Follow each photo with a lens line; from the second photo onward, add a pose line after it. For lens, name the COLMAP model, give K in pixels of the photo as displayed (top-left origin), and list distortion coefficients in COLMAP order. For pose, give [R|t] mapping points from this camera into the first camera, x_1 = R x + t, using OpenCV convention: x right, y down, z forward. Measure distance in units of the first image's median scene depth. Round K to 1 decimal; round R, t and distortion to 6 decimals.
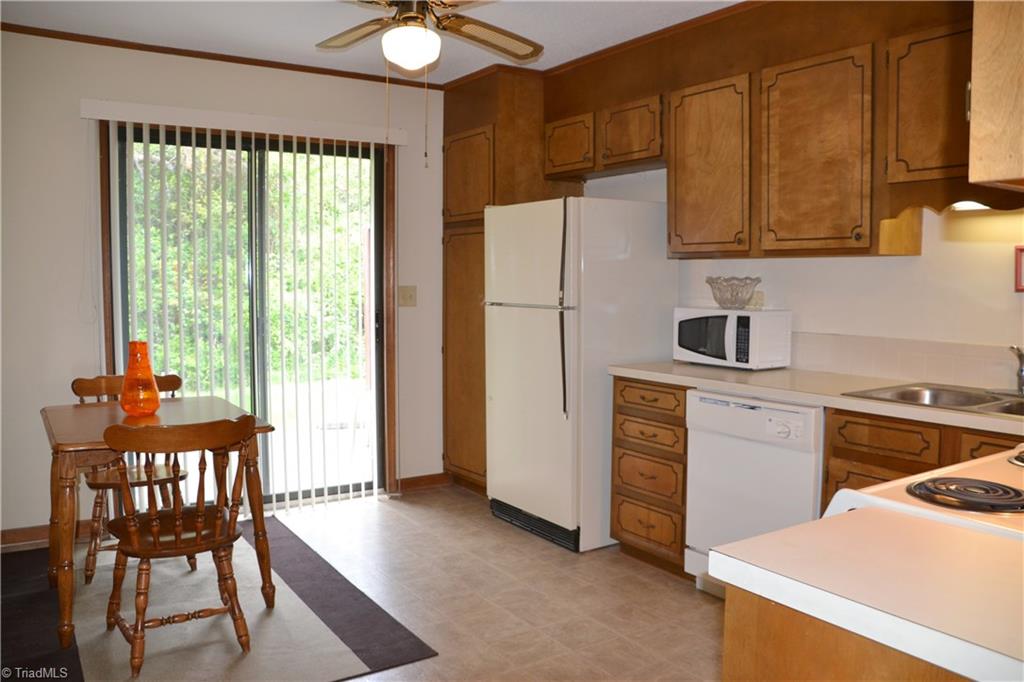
lens RADIAL K [[804.1, 0, 512.0], [0, 804.1, 341.0], [0, 0, 1]] dist [-0.163931, 0.102129]
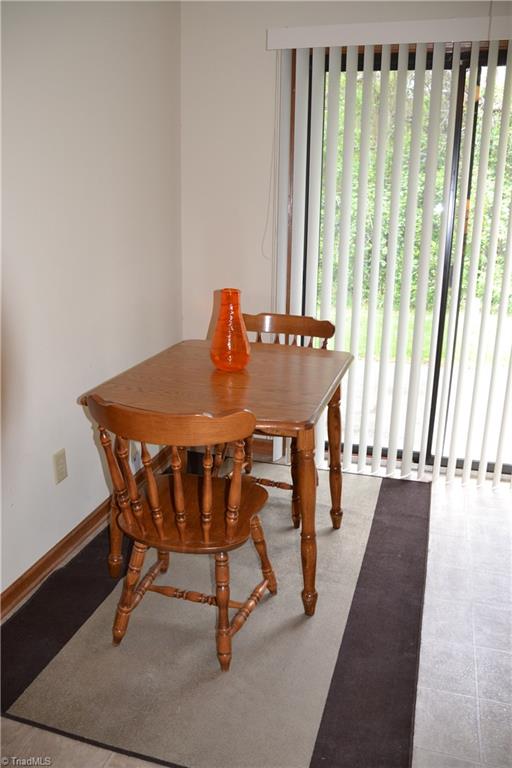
lens RADIAL K [[603.1, 0, 256.0], [0, 603.1, 384.0], [0, 0, 1]] dist [-0.163931, 0.102129]
pose [[0.638808, 0.210618, -0.739976, 0.071835], [-0.055479, 0.971906, 0.228737, -0.046844], [0.767364, -0.105066, 0.632546, 0.508241]]
